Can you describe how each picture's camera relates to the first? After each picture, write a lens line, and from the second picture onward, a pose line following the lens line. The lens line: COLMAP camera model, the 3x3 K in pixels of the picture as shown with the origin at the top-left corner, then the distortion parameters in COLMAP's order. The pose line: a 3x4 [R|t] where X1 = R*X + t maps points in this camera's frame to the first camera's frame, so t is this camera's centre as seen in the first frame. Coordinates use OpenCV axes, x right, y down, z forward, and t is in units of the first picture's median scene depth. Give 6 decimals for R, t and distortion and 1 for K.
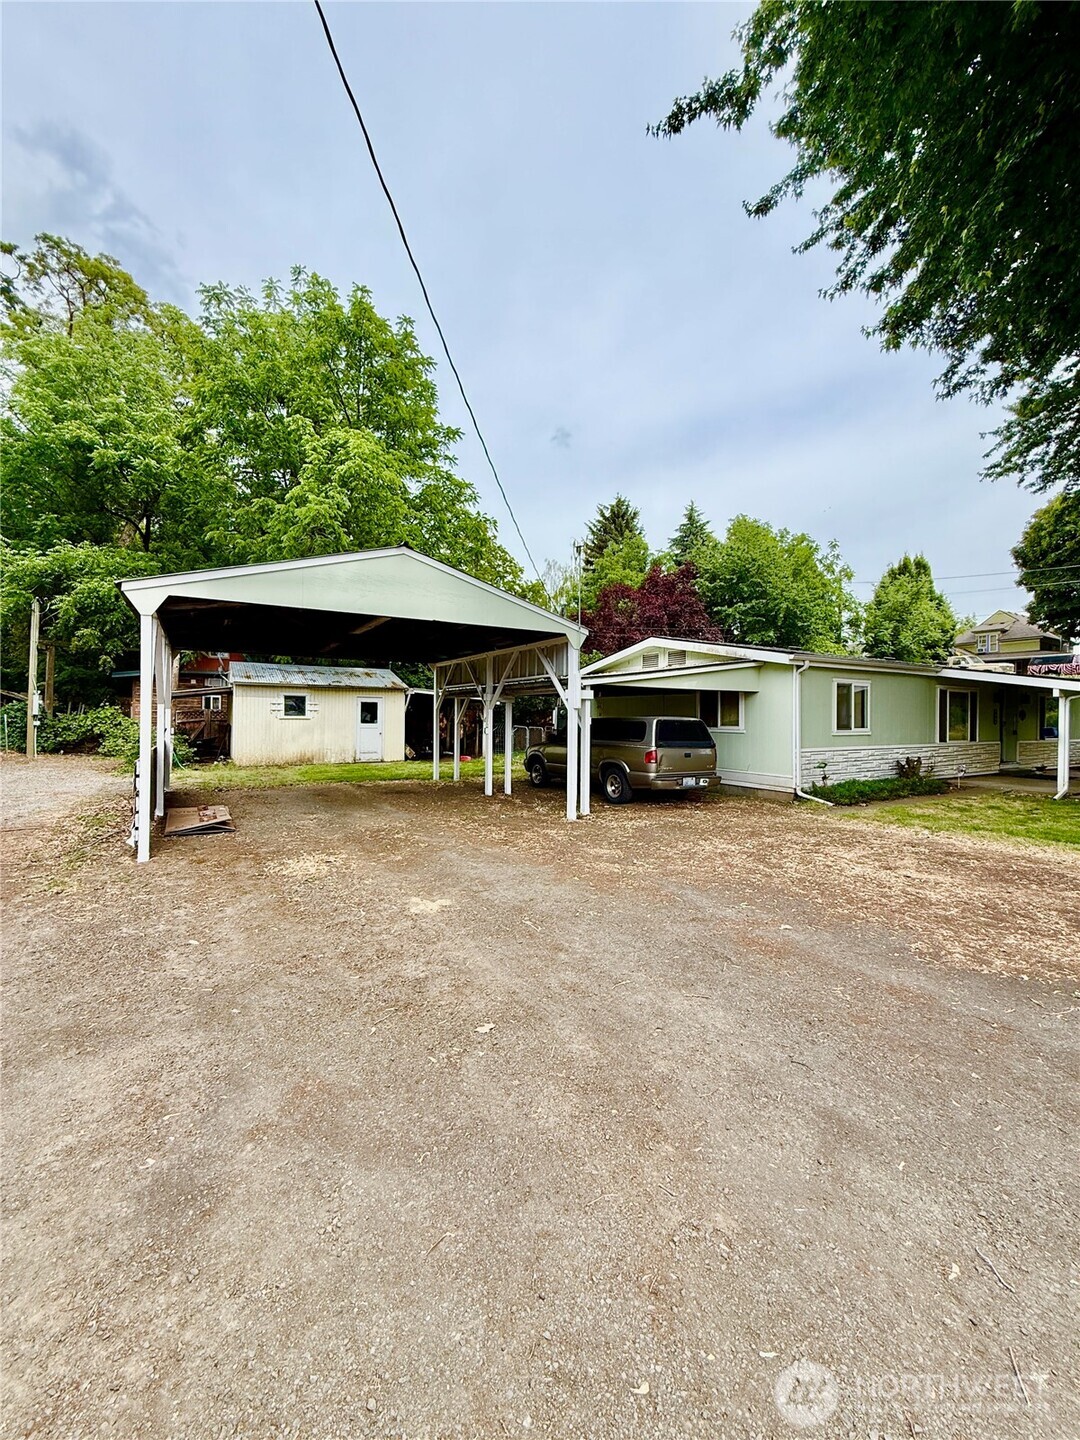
lens RADIAL K [[576.8, 0, 542.1], [0, 576.8, 714.9], [0, 0, 1]] dist [-0.002913, 0.000519]
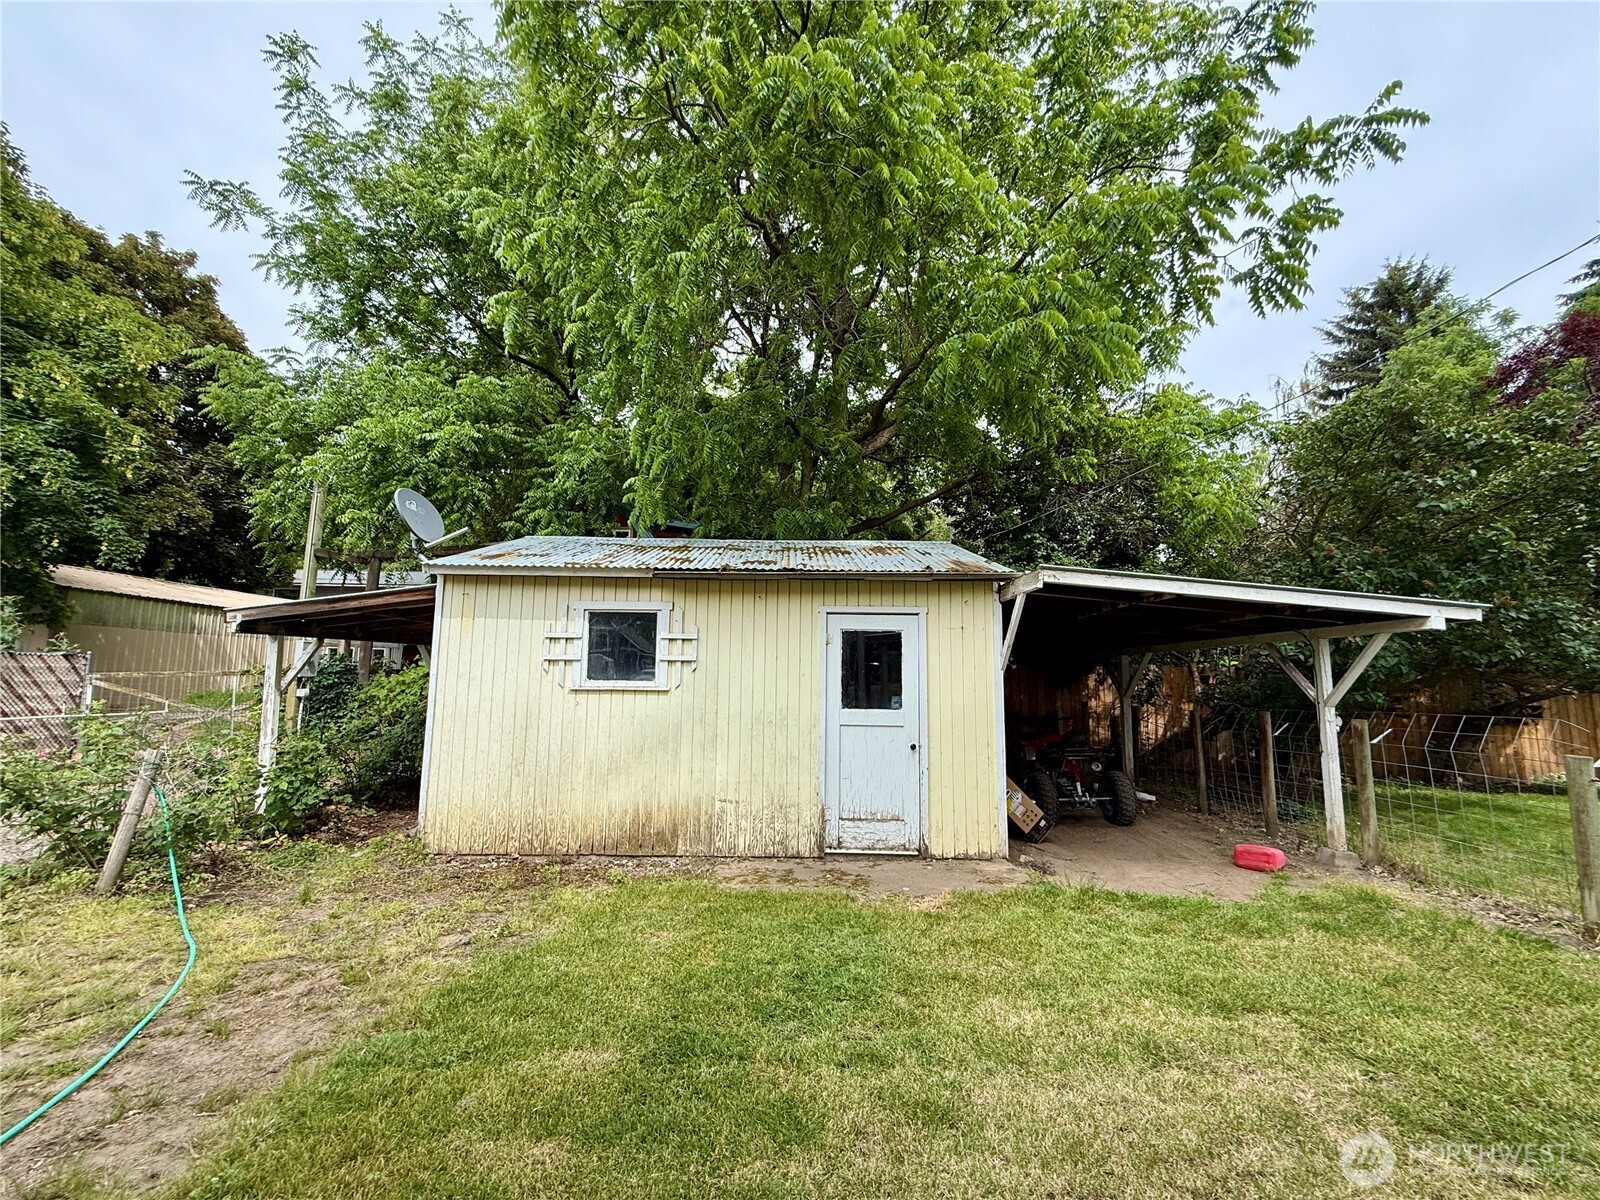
lens RADIAL K [[640.9, 0, 800.1], [0, 640.9, 594.3], [0, 0, 1]] dist [-0.002913, 0.000519]
pose [[0.862346, -0.064231, -0.502229, -0.172889], [-0.000589, 0.991793, -0.127853, 0.000178], [0.506319, 0.110550, 0.855231, 0.715260]]
